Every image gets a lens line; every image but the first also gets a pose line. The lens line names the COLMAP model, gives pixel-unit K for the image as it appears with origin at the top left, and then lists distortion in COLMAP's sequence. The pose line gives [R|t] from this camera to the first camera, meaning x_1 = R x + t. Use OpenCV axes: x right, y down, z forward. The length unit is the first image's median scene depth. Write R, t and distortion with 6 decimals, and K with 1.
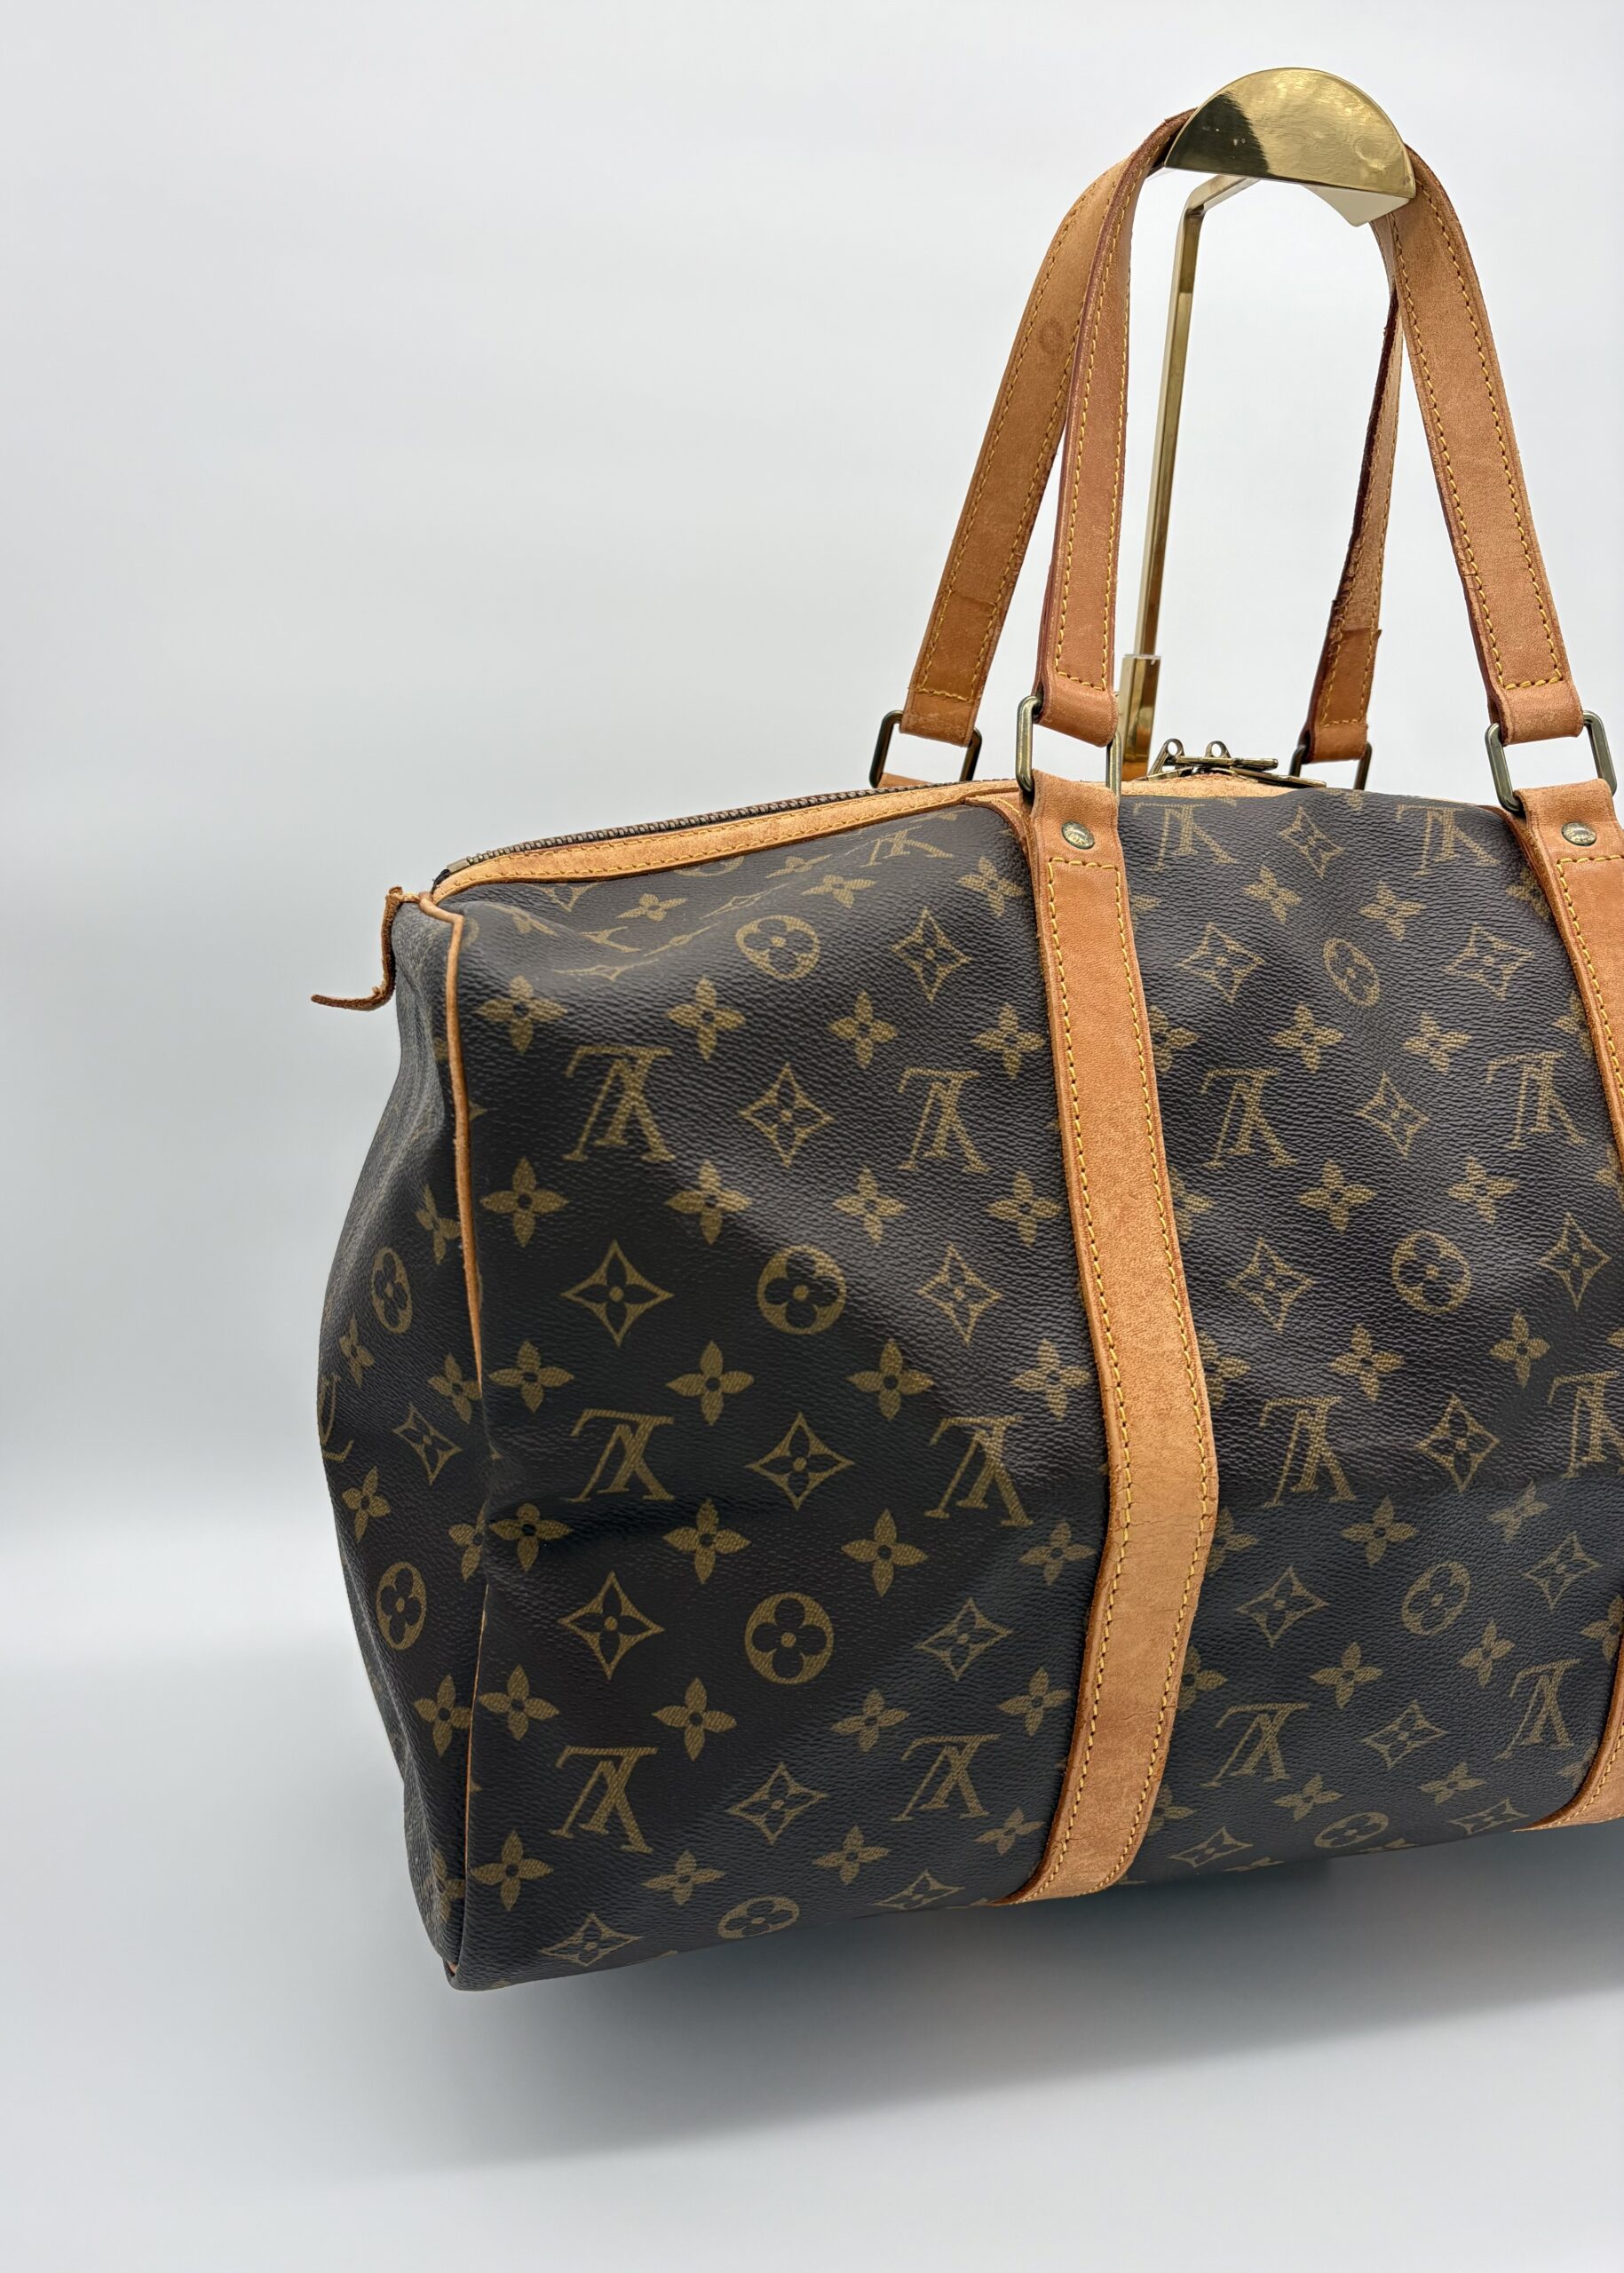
lens RADIAL K [[1954.2, 0, 817.8], [0, 1954.2, 1134.8], [0, 0, 1]] dist [0.016116, -0.028145]
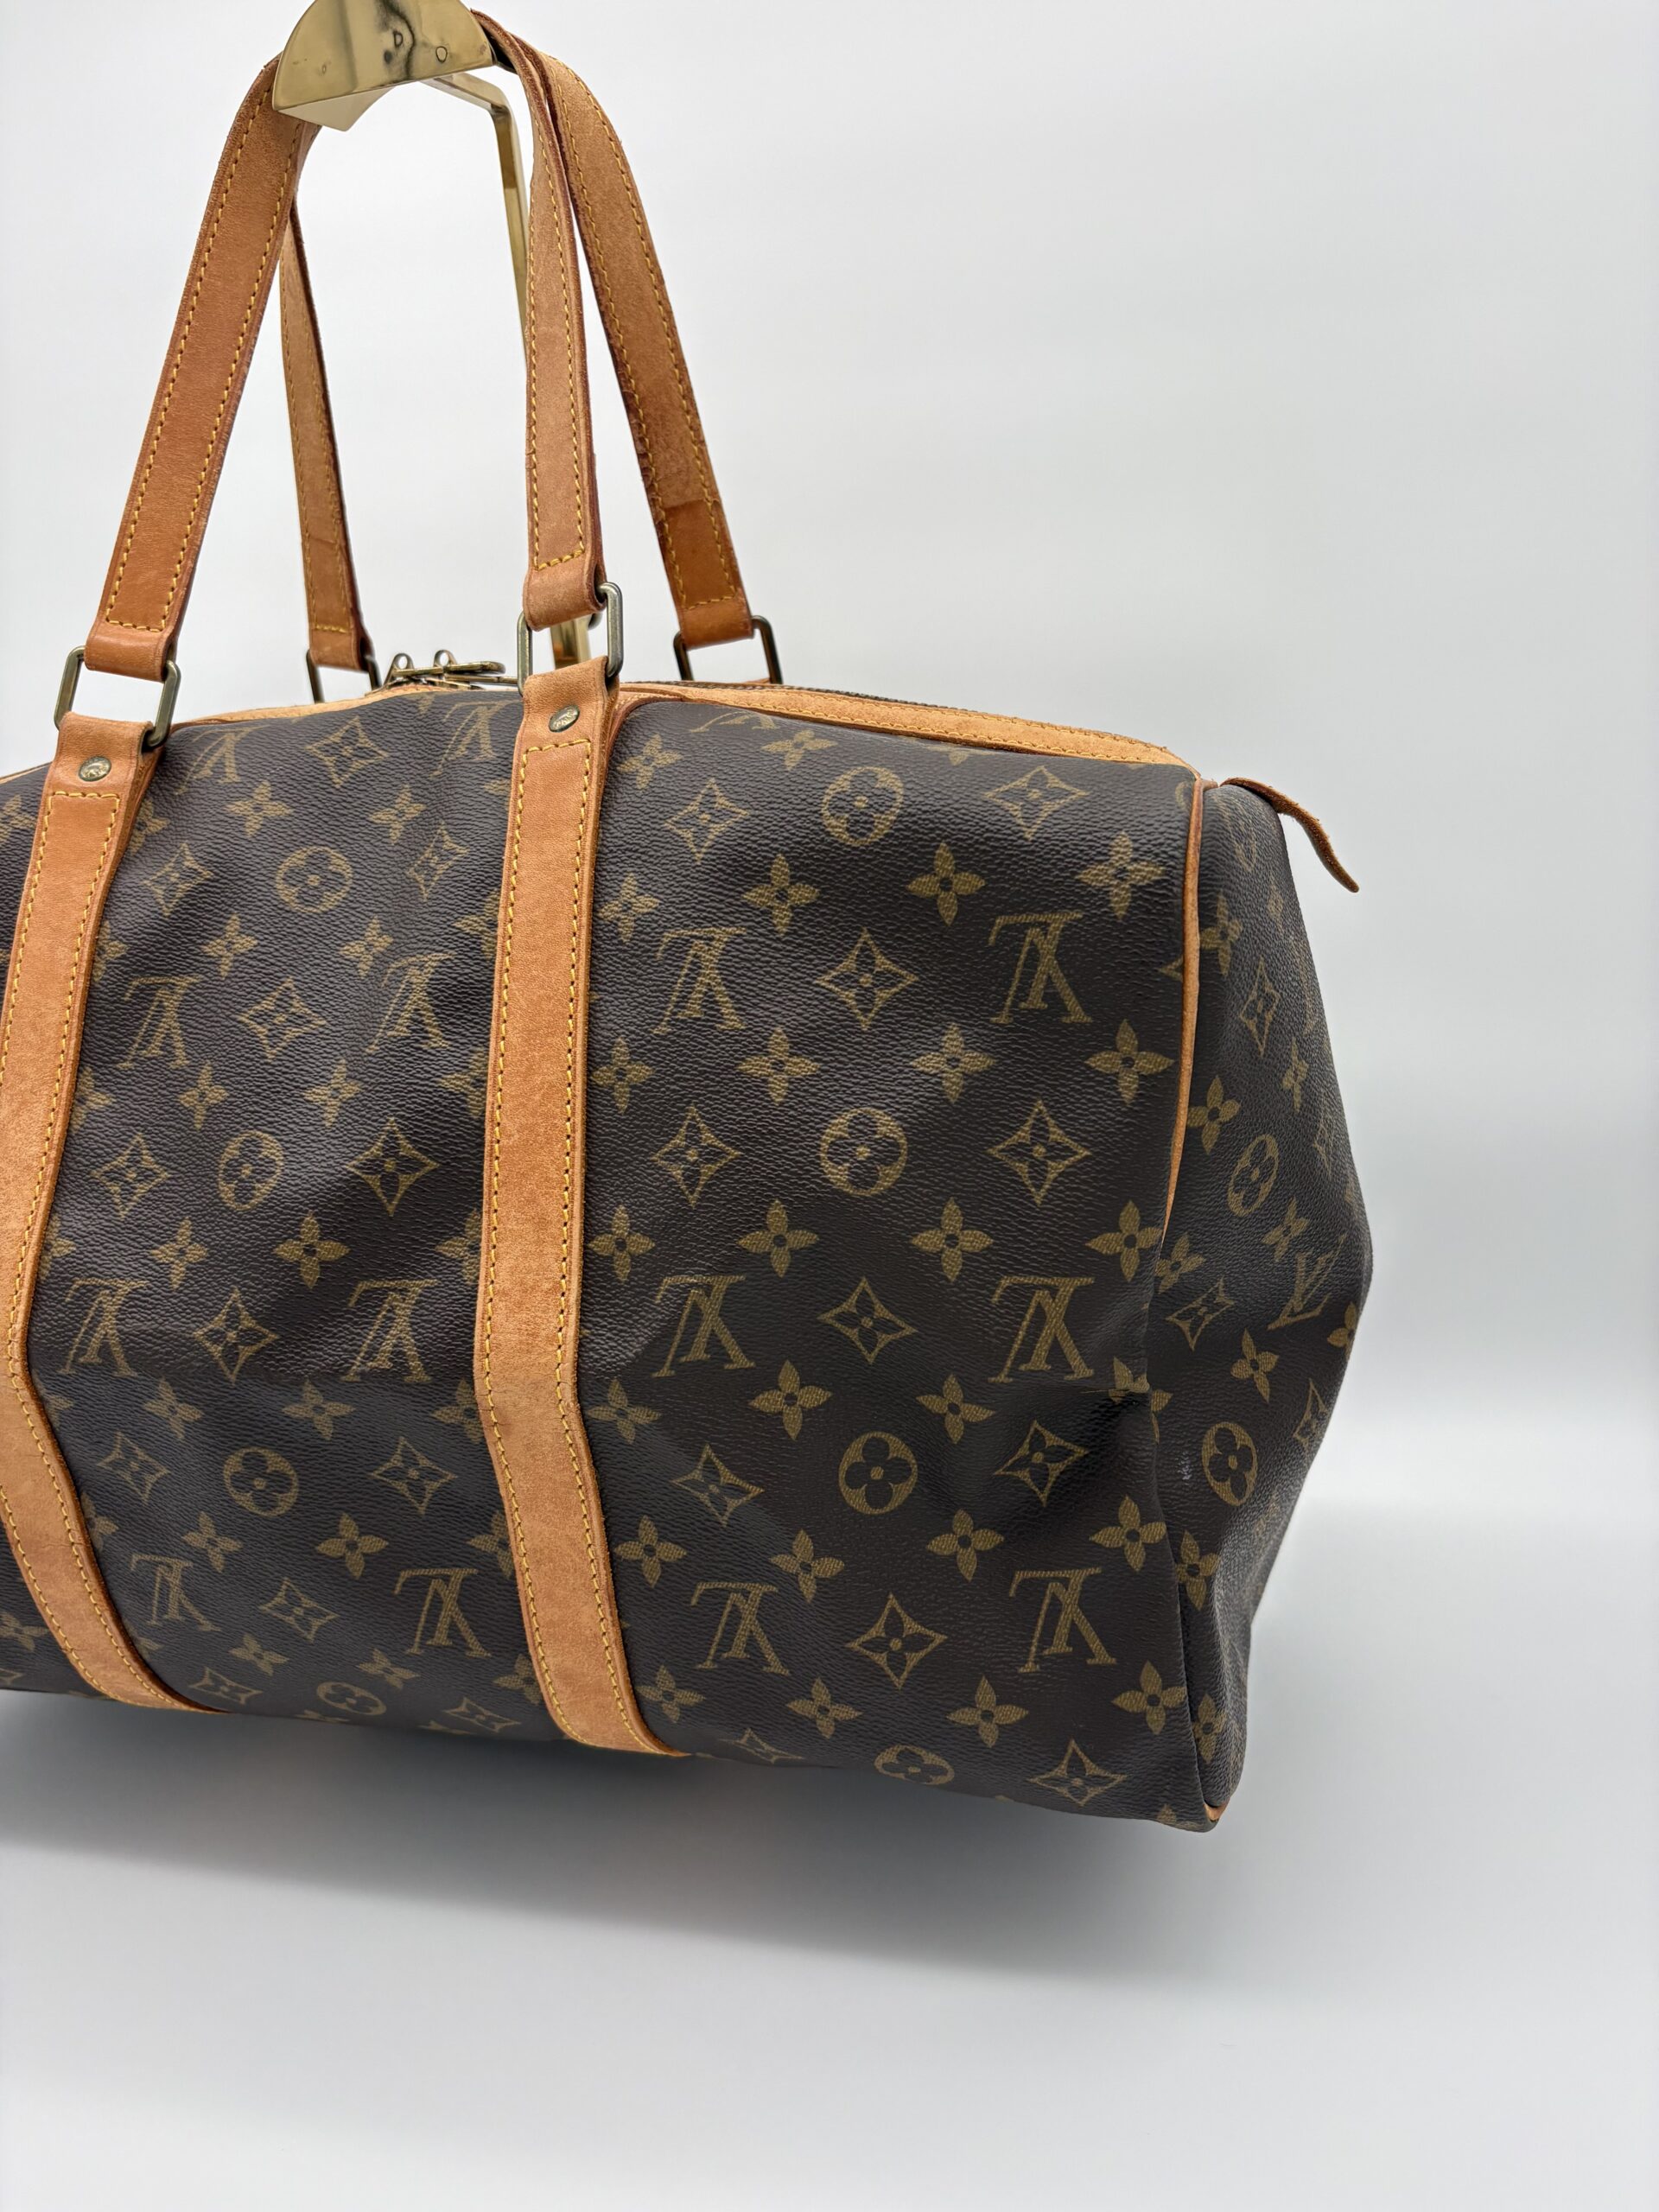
lens RADIAL K [[1788.3, 0, 818.9], [0, 1788.3, 1107.6], [0, 0, 1]] dist [0.024267, -0.032687]
pose [[0.851054, 0.026118, -0.524428, 1.076151], [0.008763, 0.997916, 0.063921, -0.022339], [0.525005, -0.058996, 0.849052, 0.350546]]
